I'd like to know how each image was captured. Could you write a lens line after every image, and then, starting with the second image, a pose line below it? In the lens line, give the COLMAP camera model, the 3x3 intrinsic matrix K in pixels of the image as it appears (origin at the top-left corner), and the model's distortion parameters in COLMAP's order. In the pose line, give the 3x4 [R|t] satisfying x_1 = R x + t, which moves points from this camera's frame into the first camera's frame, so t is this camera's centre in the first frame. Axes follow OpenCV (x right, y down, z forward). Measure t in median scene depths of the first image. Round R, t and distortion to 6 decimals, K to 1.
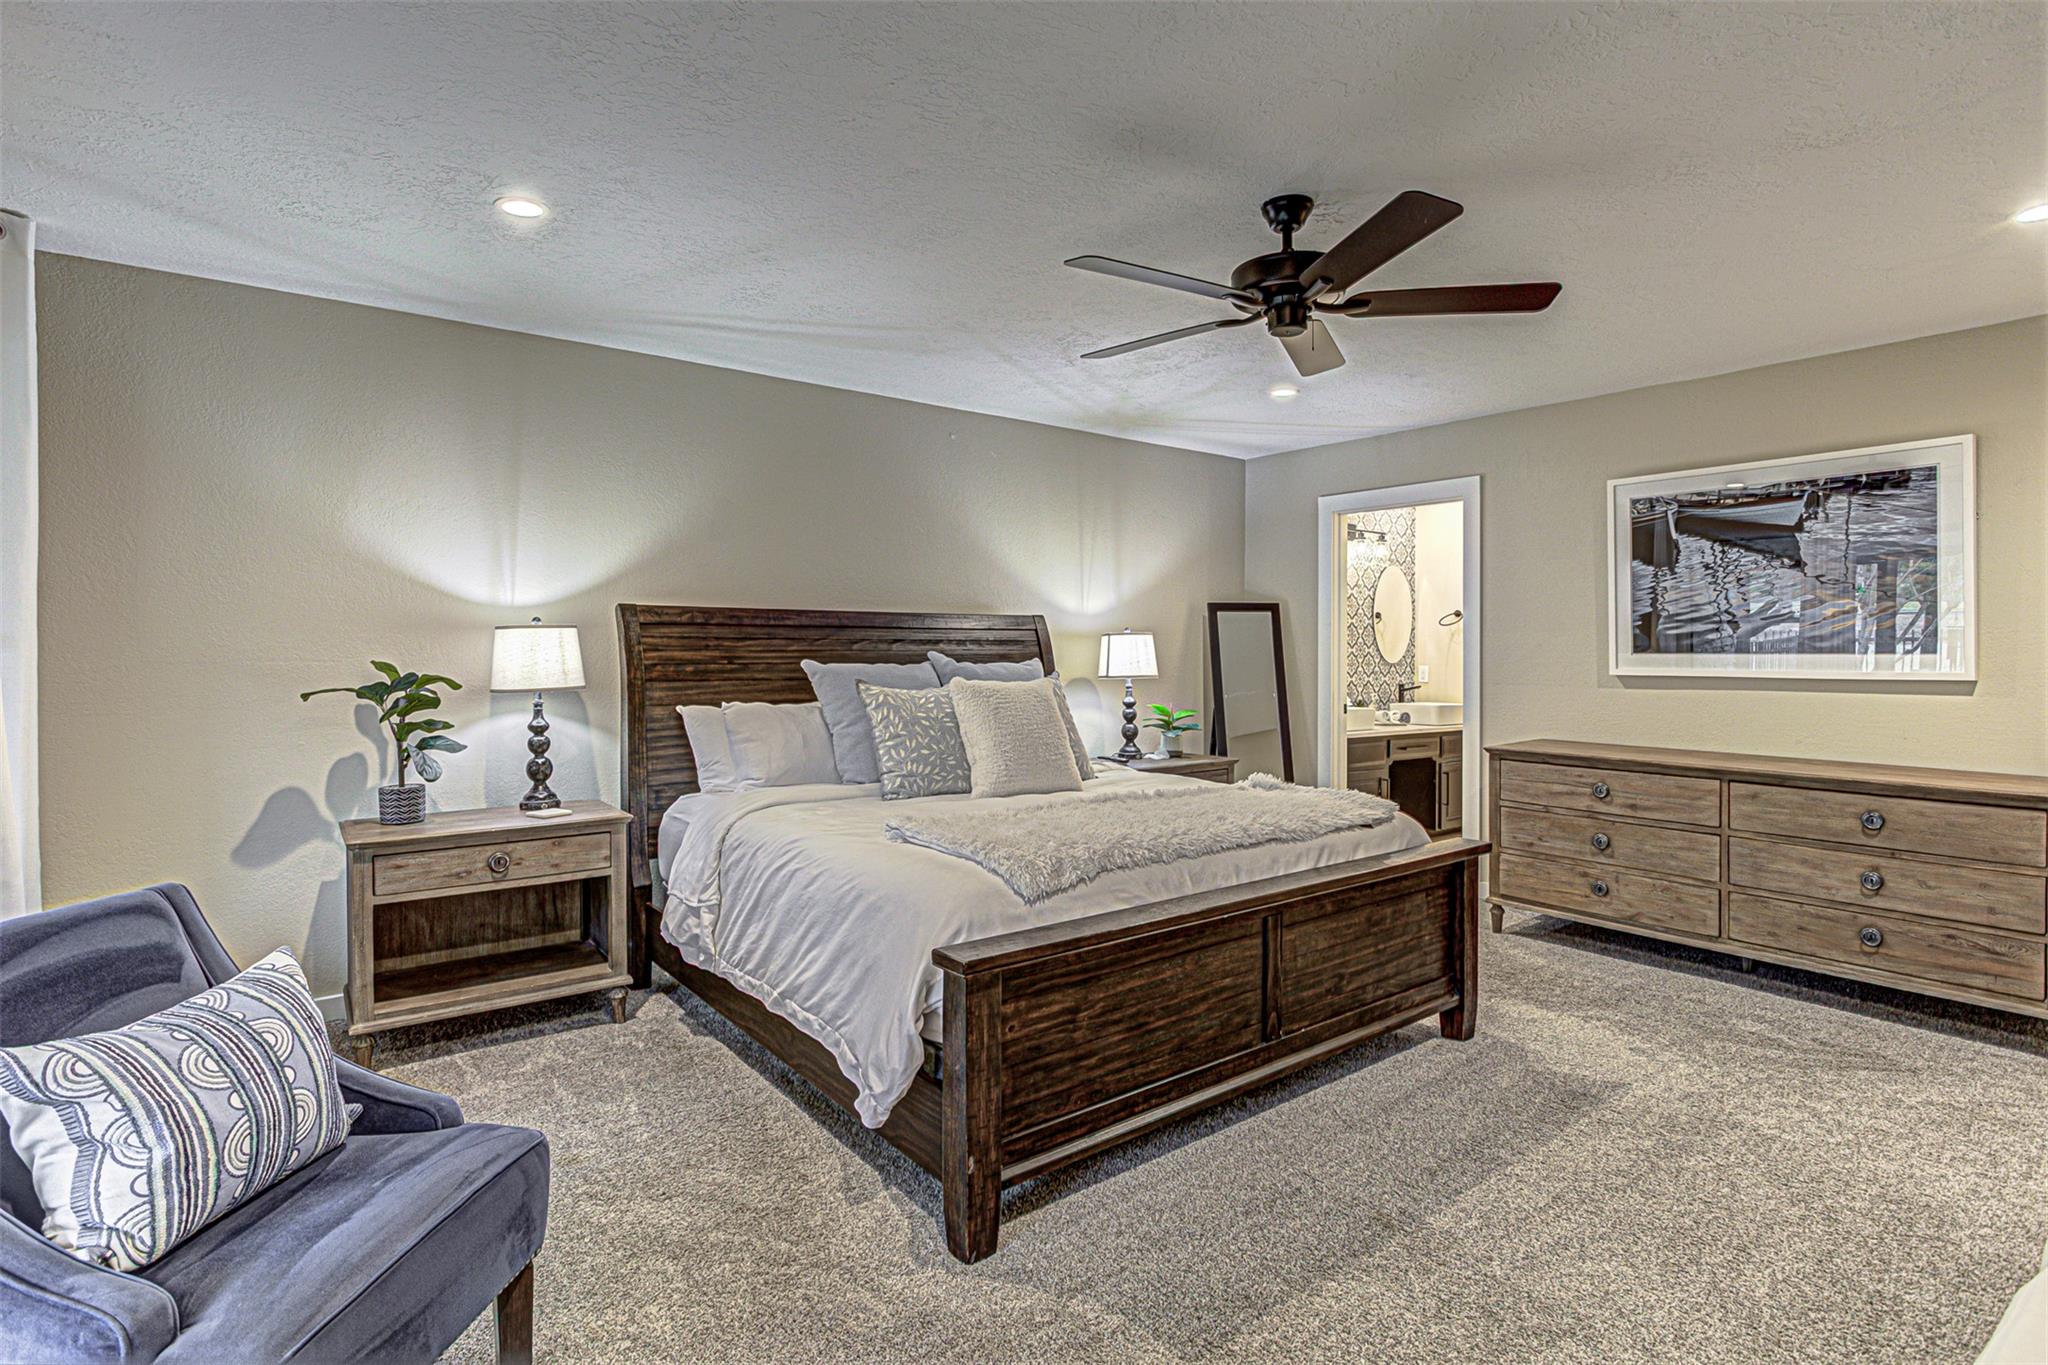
lens RADIAL K [[1046.9, 0, 1013.5], [0, 1046.9, 661.7], [0, 0, 1]] dist [-0.002051, -0.000036]
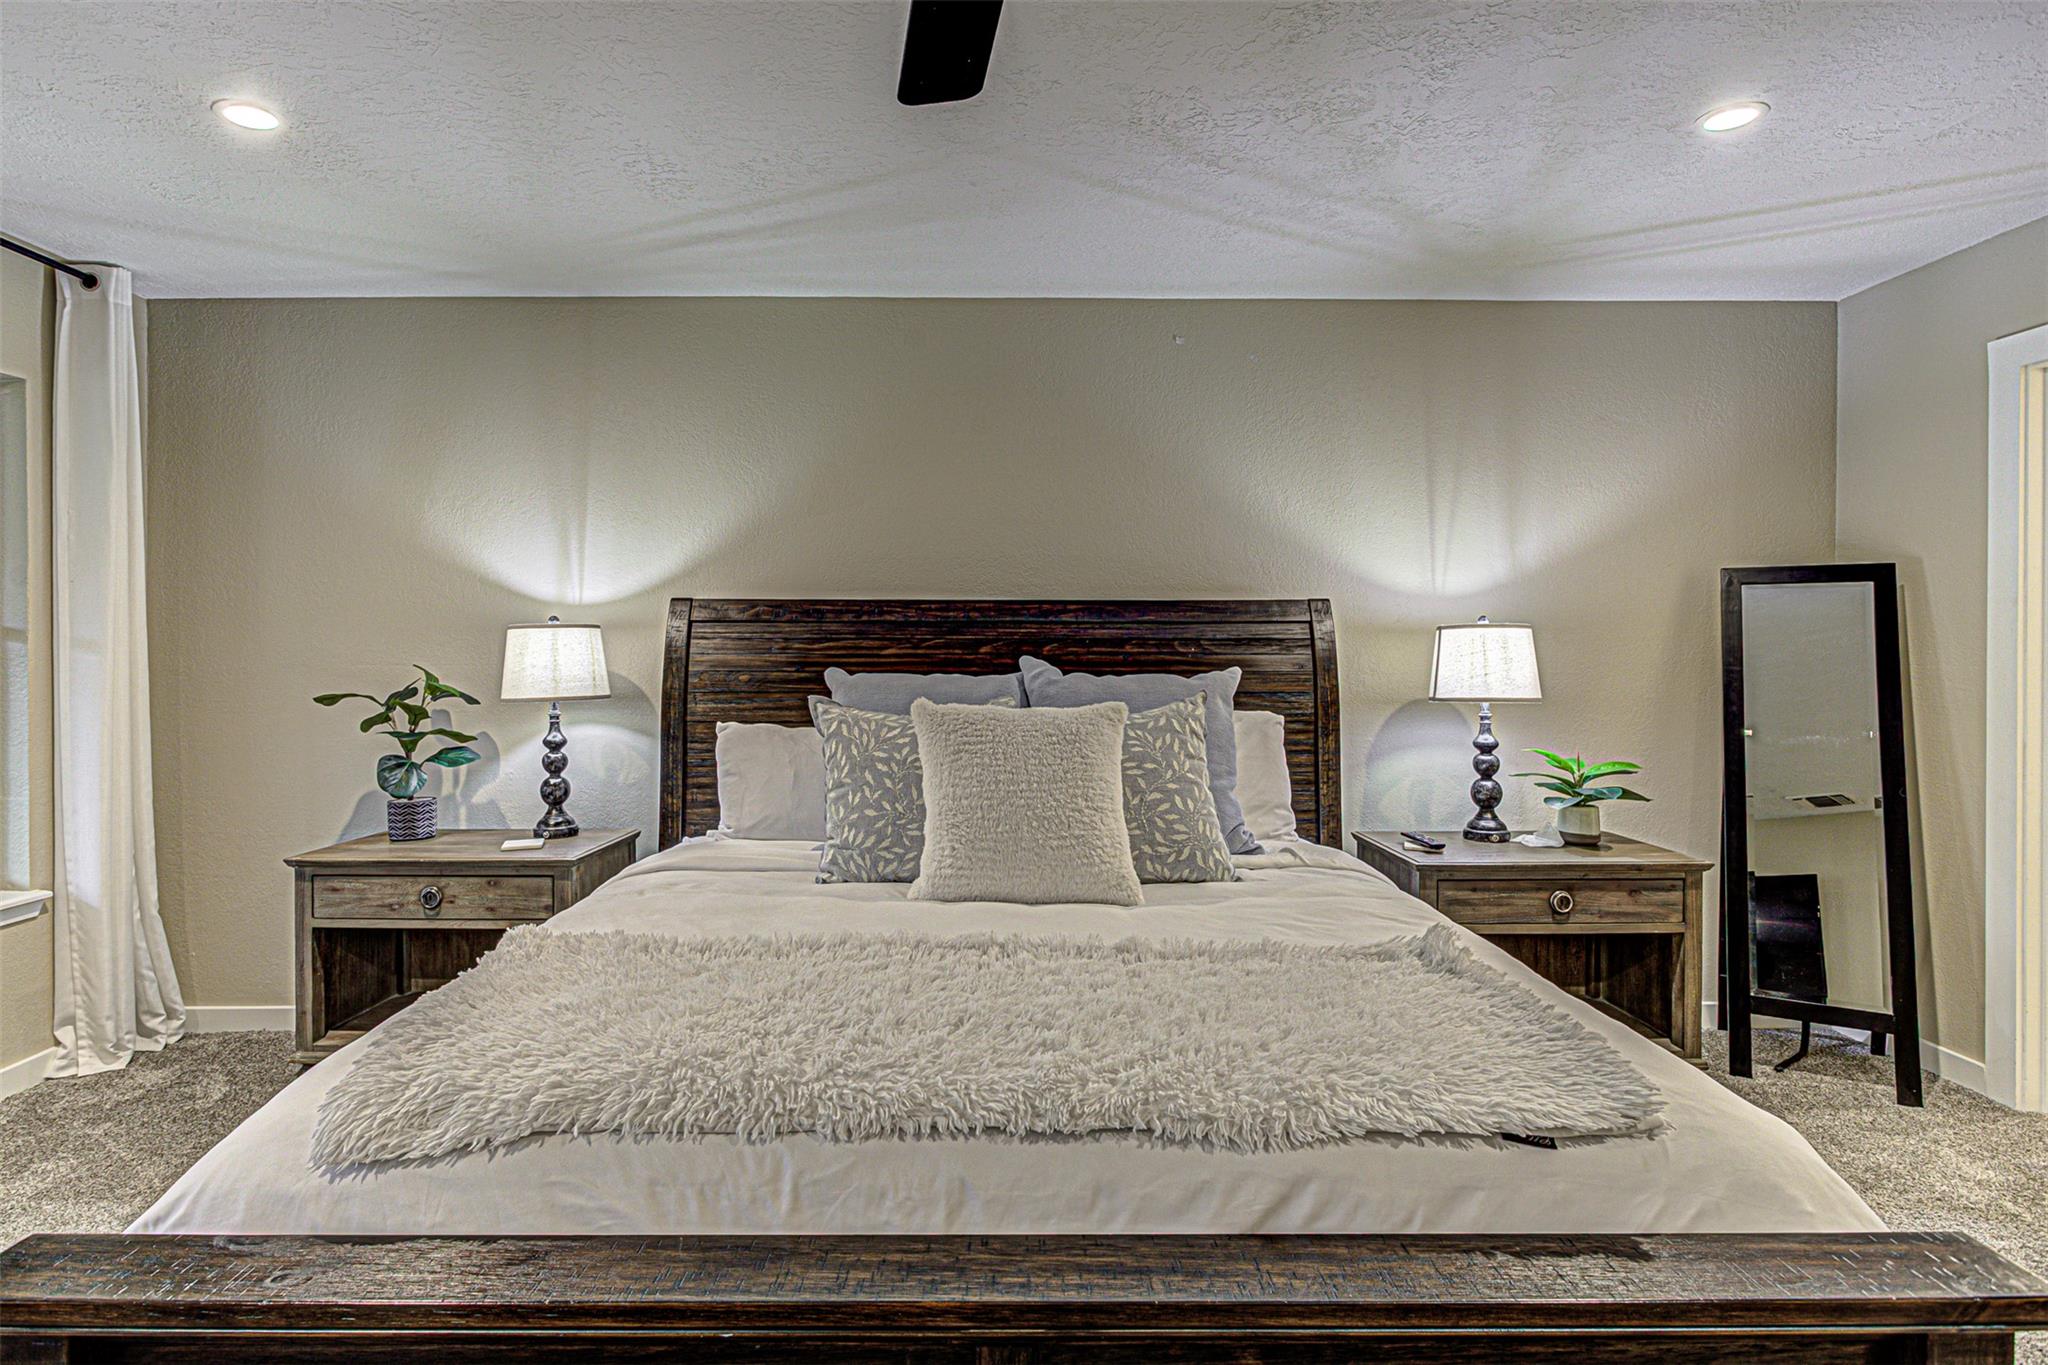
lens RADIAL K [[1046.9, 0, 1013.5], [0, 1046.9, 661.7], [0, 0, 1]] dist [-0.002051, -0.000036]
pose [[0.789578, 0.006192, -0.613619, 0.363473], [-0.007513, 0.999972, 0.000422, -0.007467], [0.613604, 0.004277, 0.789602, 0.520411]]
